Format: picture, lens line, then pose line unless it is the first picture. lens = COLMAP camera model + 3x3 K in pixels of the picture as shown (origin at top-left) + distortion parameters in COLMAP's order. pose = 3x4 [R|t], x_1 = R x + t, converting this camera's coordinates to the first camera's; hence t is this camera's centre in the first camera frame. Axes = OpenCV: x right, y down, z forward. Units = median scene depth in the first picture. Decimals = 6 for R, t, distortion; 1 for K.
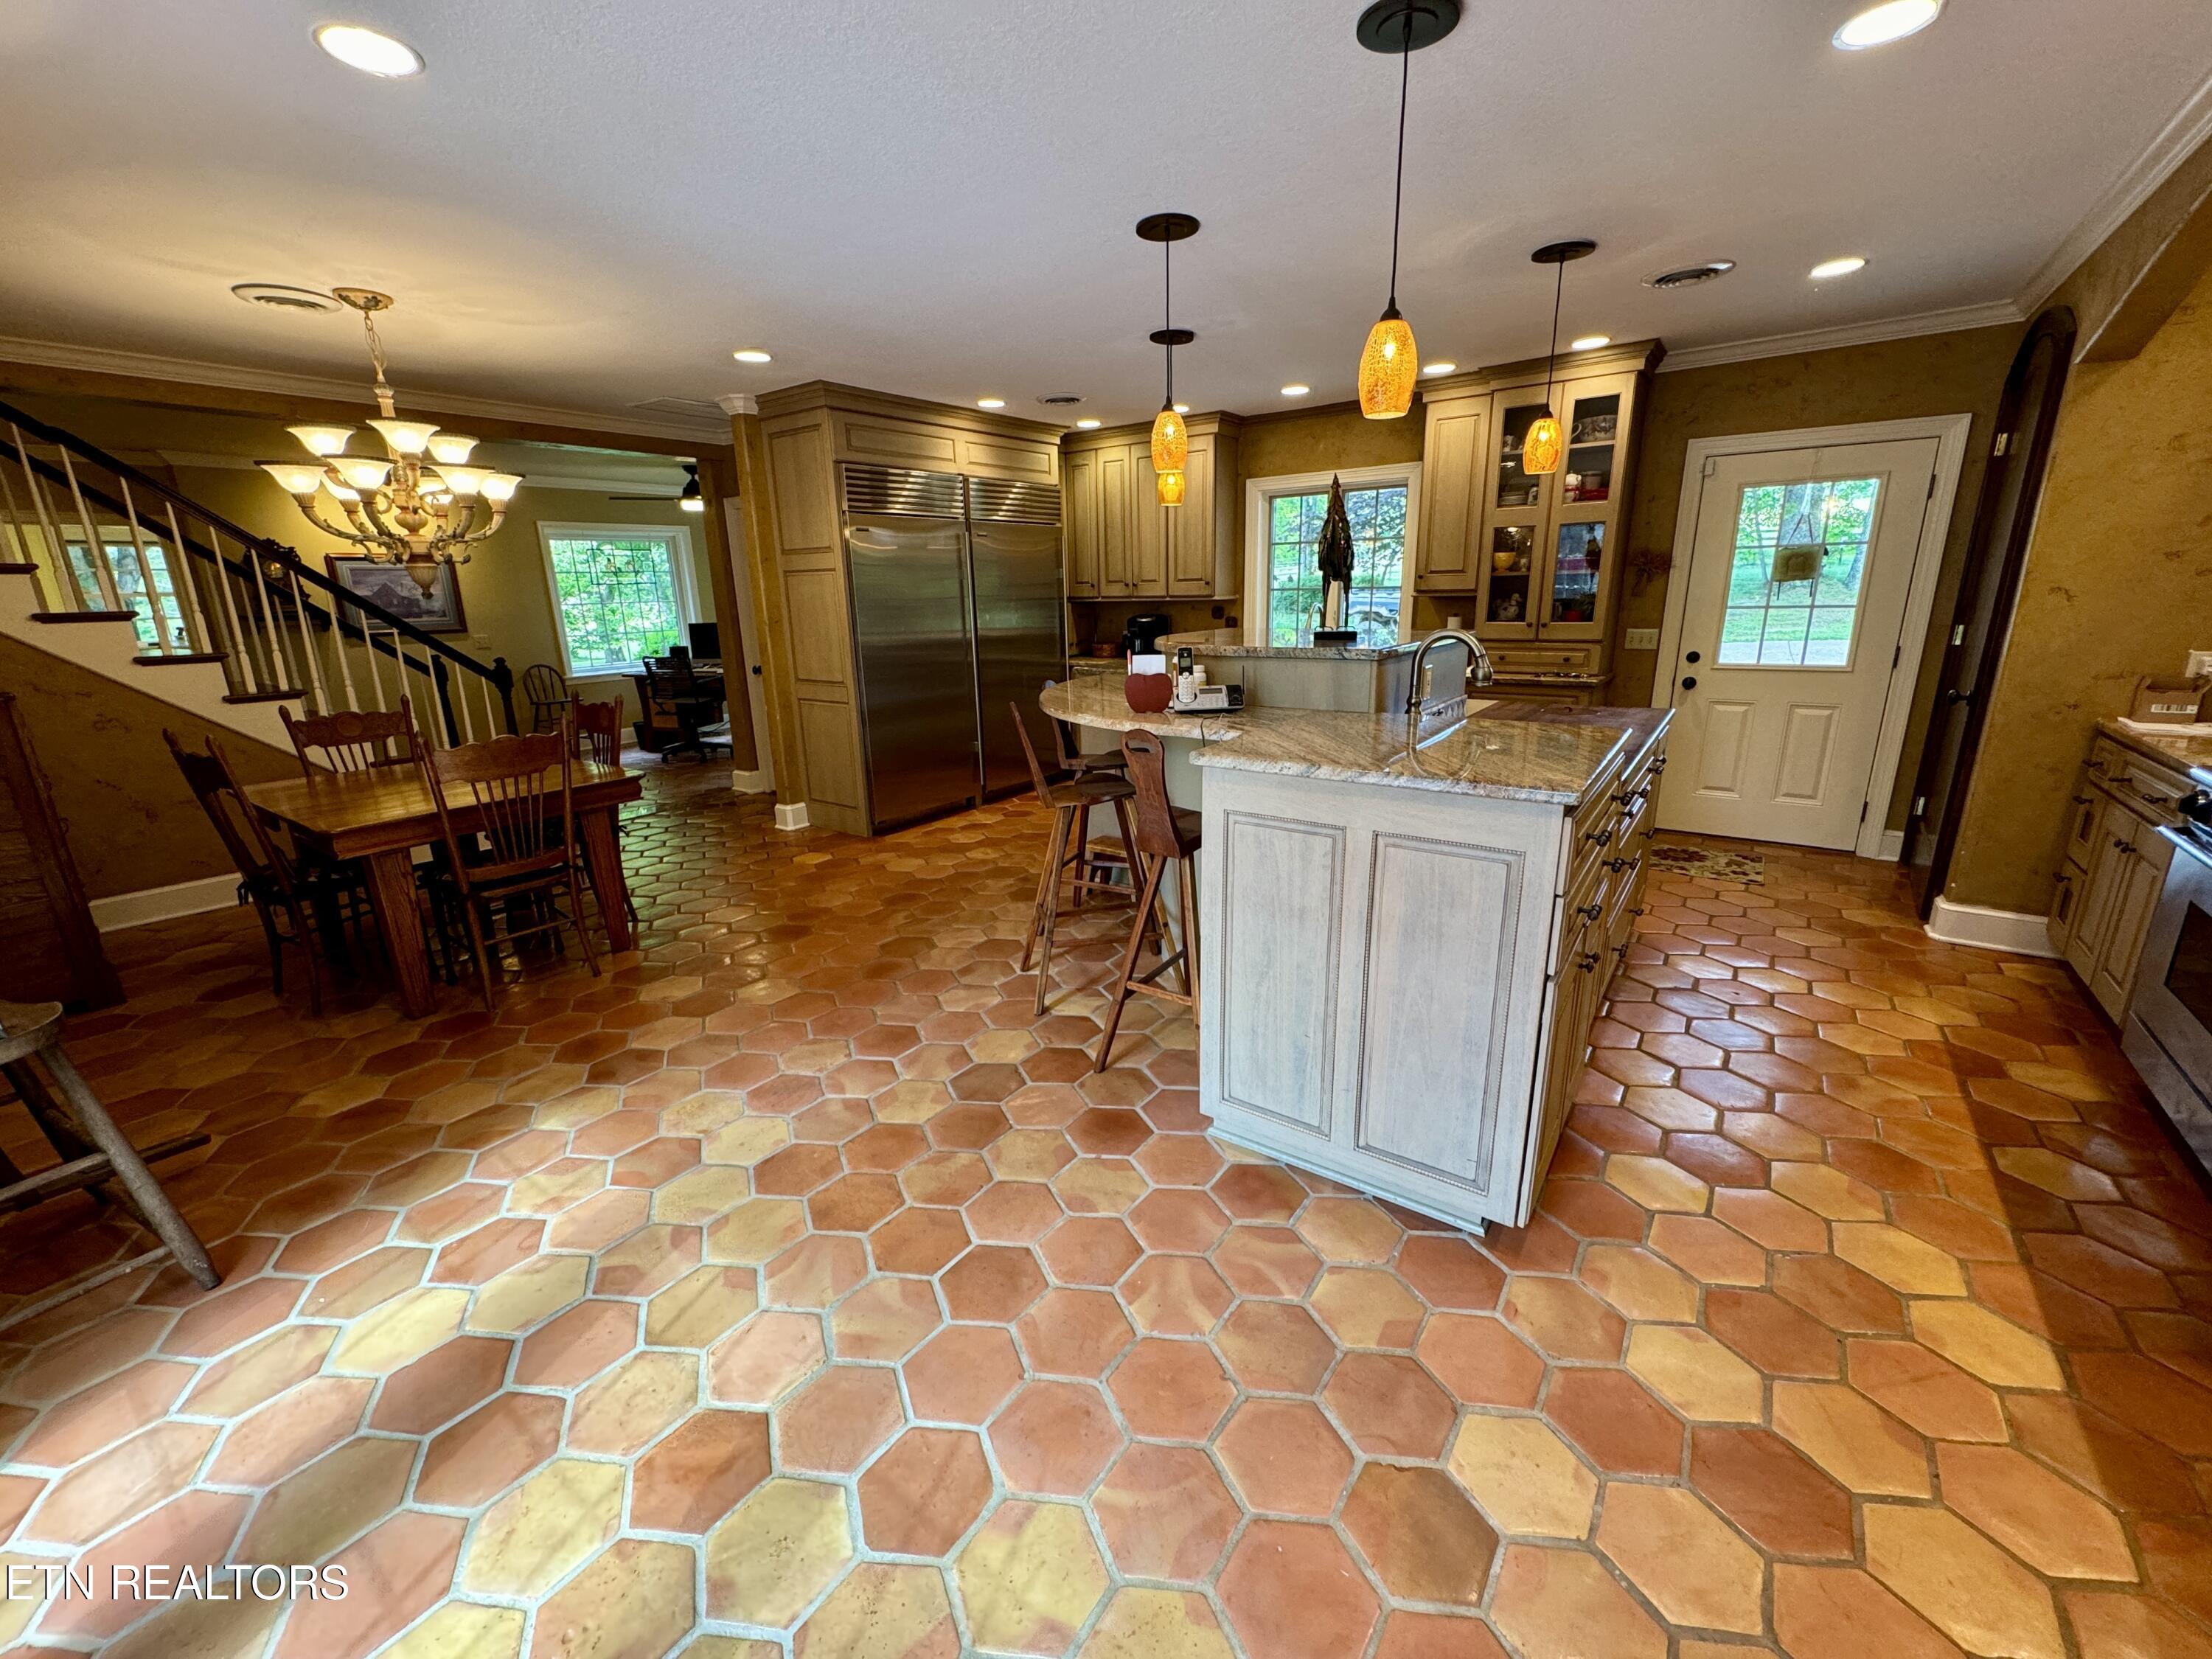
lens RADIAL K [[885.2, 0, 1106.0], [0, 885.2, 829.5], [0, 0, 1]] dist [-0.000914, 0.000240]
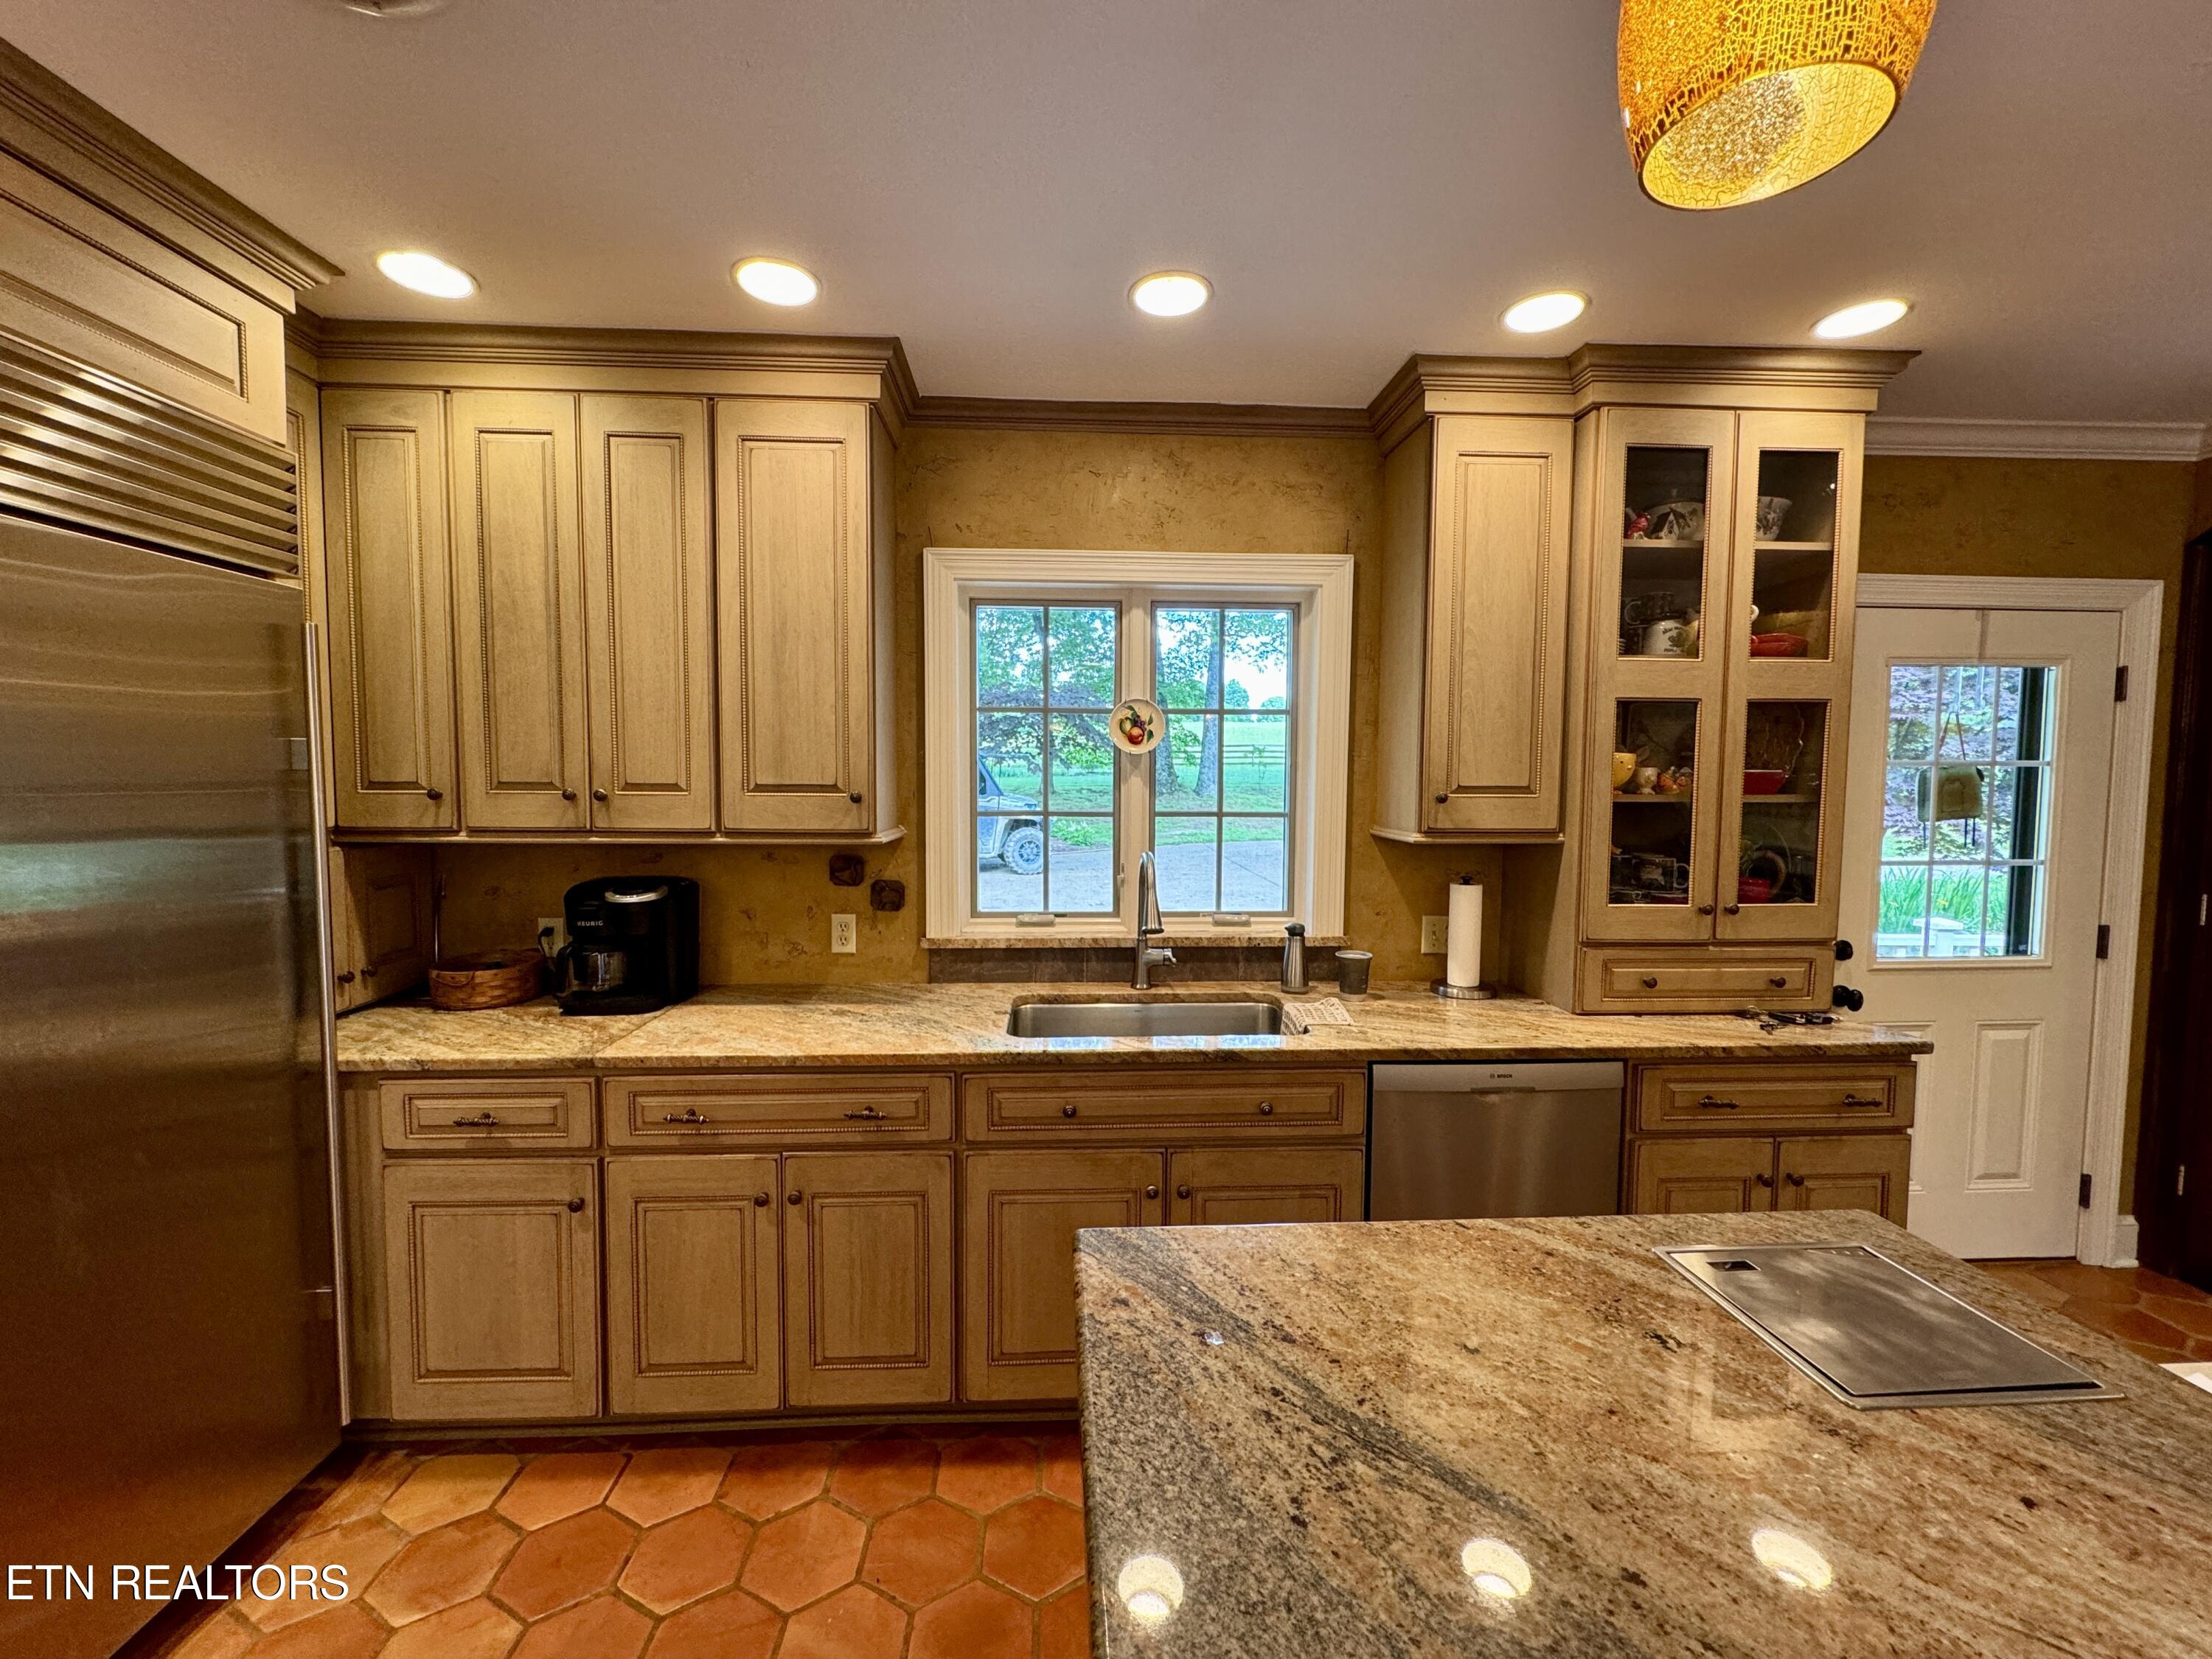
lens RADIAL K [[885.2, 0, 1106.0], [0, 885.2, 829.5], [0, 0, 1]] dist [-0.000914, 0.000240]
pose [[0.772431, -0.008813, 0.635037, -0.033266], [0.144618, 0.976076, -0.162361, -0.193707], [-0.618414, 0.217250, 0.755226, 0.671369]]
